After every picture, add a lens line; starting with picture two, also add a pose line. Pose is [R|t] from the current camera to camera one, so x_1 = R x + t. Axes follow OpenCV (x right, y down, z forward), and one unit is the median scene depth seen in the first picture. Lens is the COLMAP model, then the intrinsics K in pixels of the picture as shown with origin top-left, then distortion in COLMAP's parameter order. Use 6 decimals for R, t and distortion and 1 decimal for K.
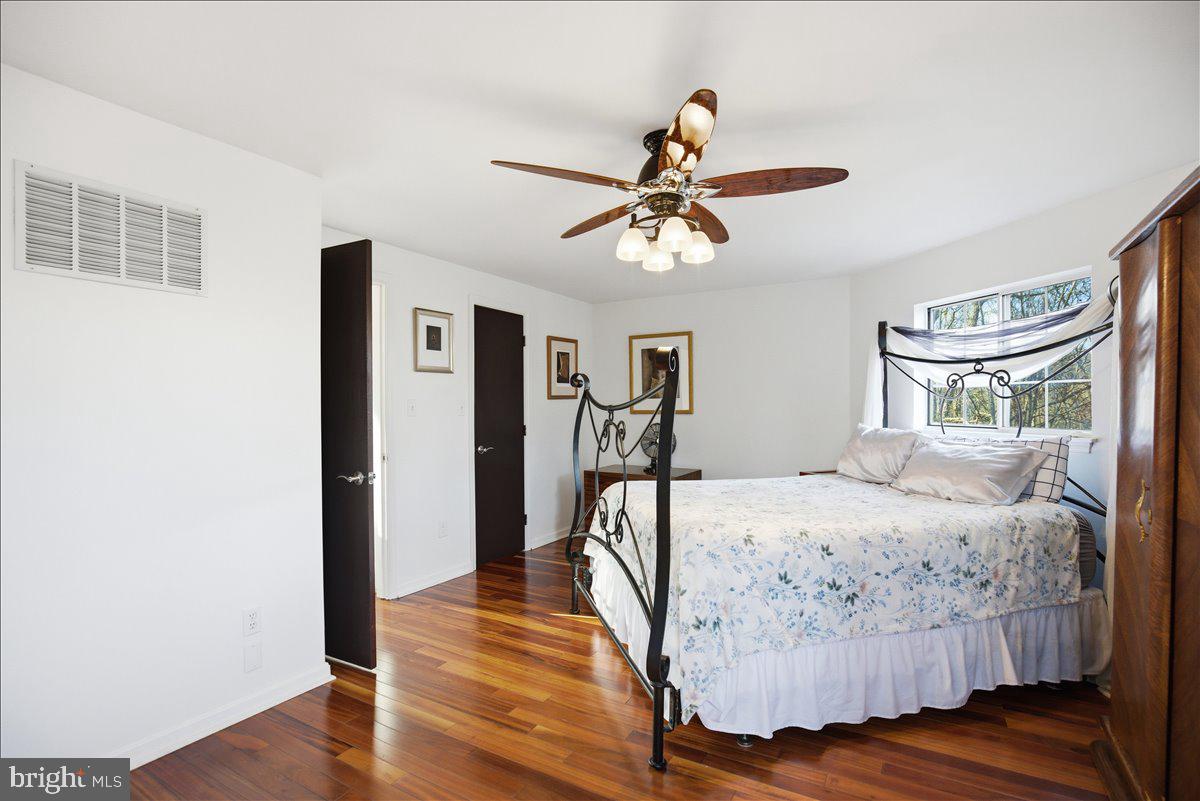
lens RADIAL K [[581.6, 0, 596.6], [0, 581.6, 404.5], [0, 0, 1]] dist [-0.027639, -0.000437]
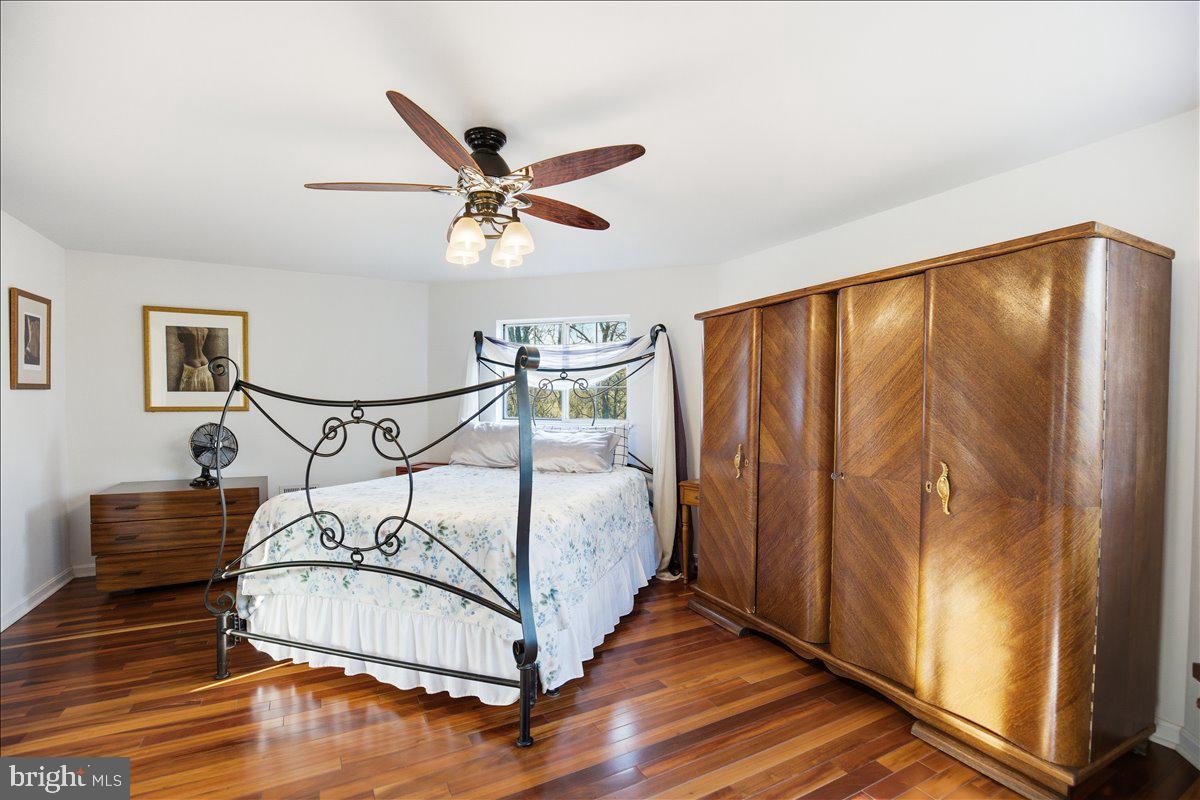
lens RADIAL K [[581.6, 0, 593.6], [0, 581.6, 408.8], [0, 0, 1]] dist [-0.027639, -0.000437]
pose [[0.495778, -0.002904, 0.868444, -0.533105], [-0.009093, 0.999922, 0.008535, 0.002696], [-0.868402, -0.012128, 0.495713, 0.269329]]
